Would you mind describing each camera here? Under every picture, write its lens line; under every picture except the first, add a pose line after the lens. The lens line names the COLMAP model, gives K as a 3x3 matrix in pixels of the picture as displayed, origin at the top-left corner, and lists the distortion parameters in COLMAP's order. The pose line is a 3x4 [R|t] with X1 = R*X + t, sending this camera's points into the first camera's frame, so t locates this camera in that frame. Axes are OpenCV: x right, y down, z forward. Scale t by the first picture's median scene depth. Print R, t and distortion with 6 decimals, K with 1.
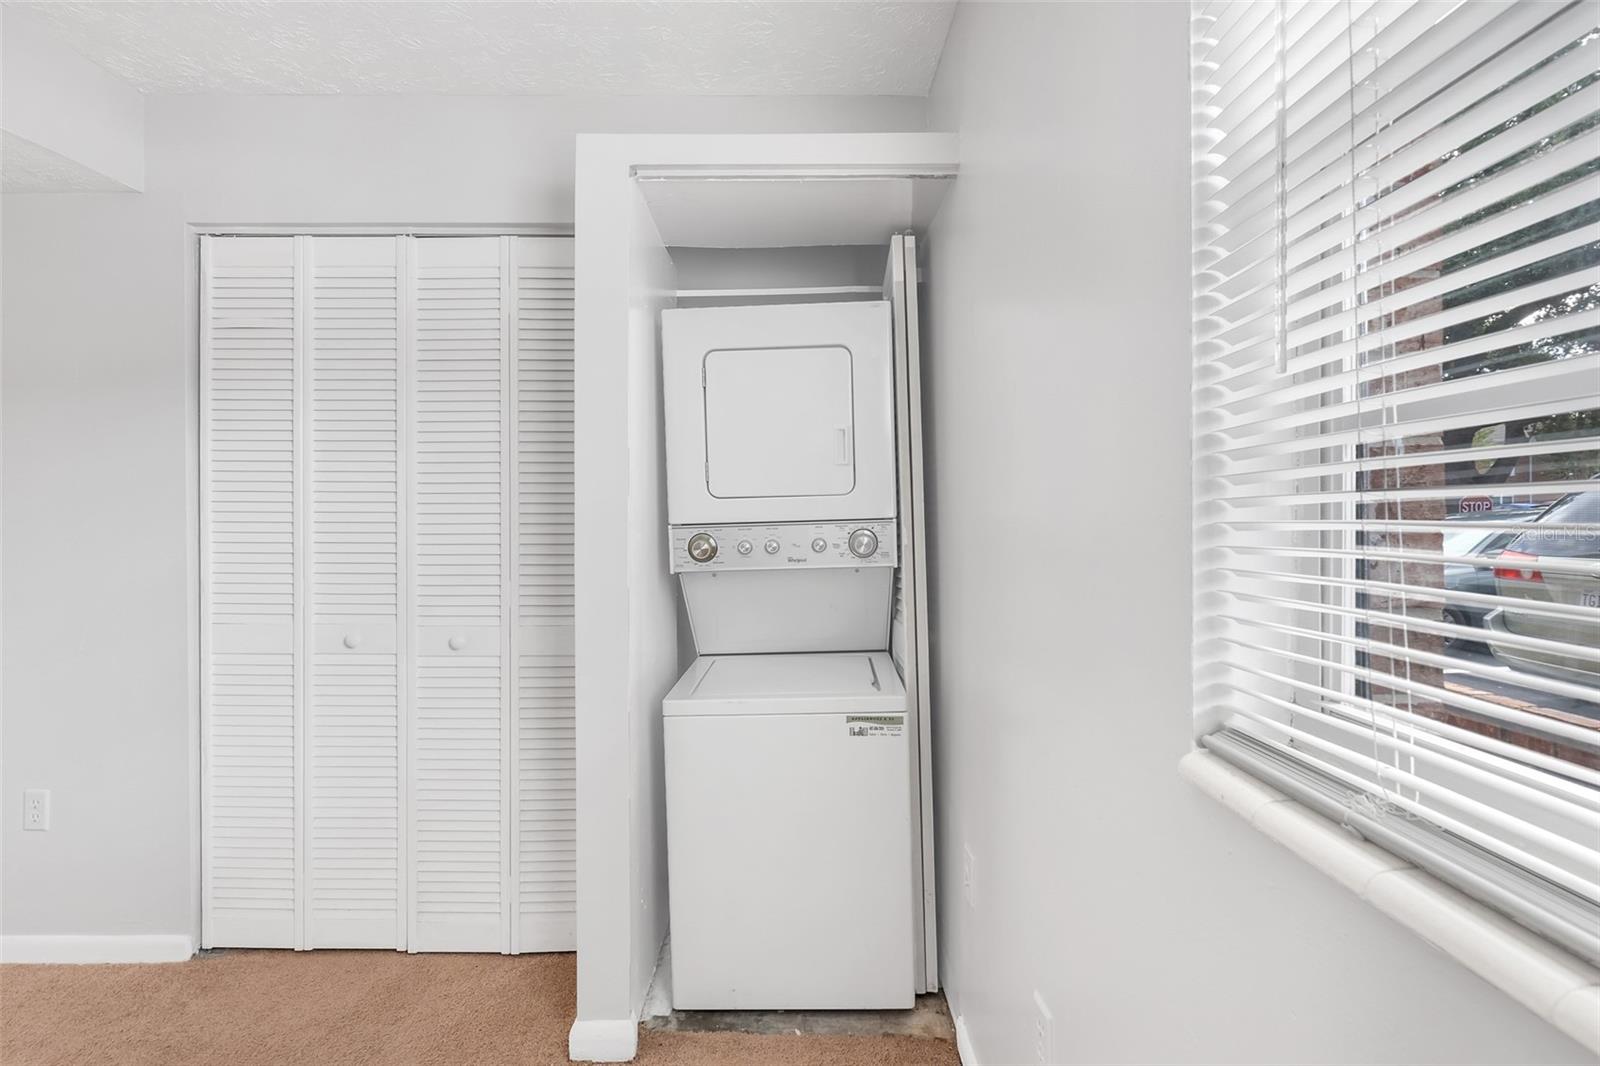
lens RADIAL K [[674.6, 0, 797.7], [0, 674.6, 524.0], [0, 0, 1]] dist [-0.009146, 0.000043]
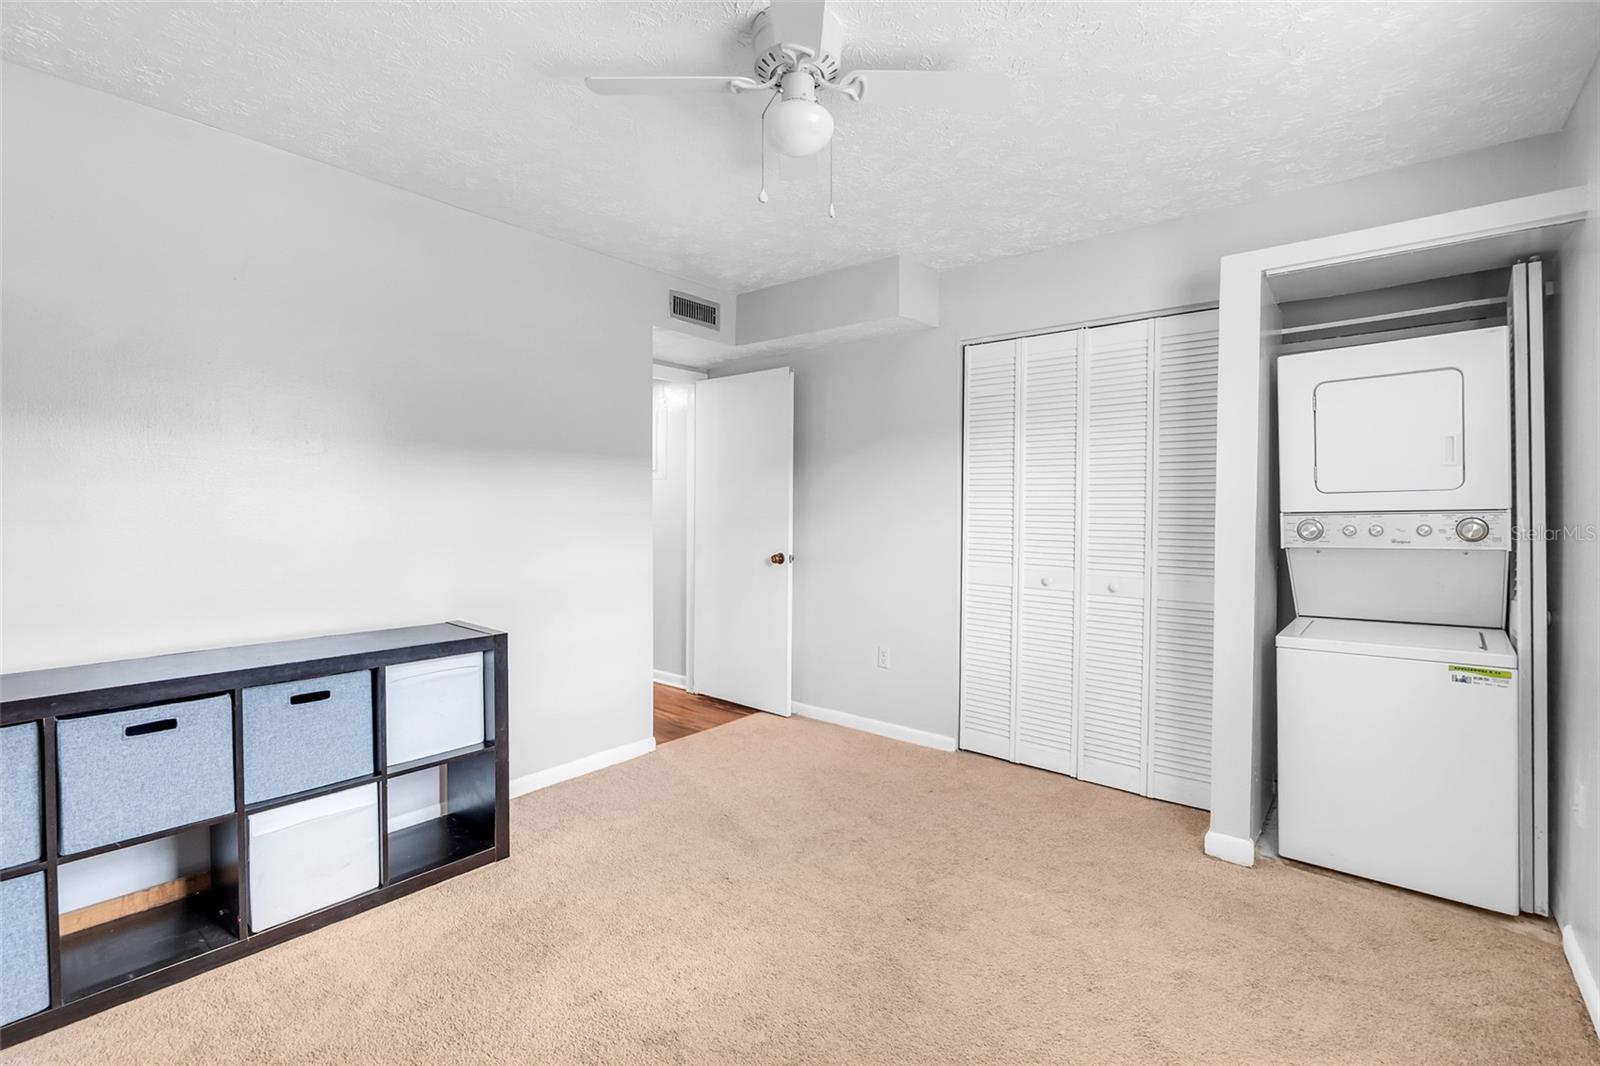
lens RADIAL K [[703.3, 0, 804.8], [0, 703.3, 521.6], [0, 0, 1]] dist [-0.017189, 0.004525]
pose [[0.766206, 0.018640, -0.642324, -0.019487], [-0.007961, 0.999778, 0.019516, -0.000761], [0.642545, -0.009840, 0.766185, -0.711438]]
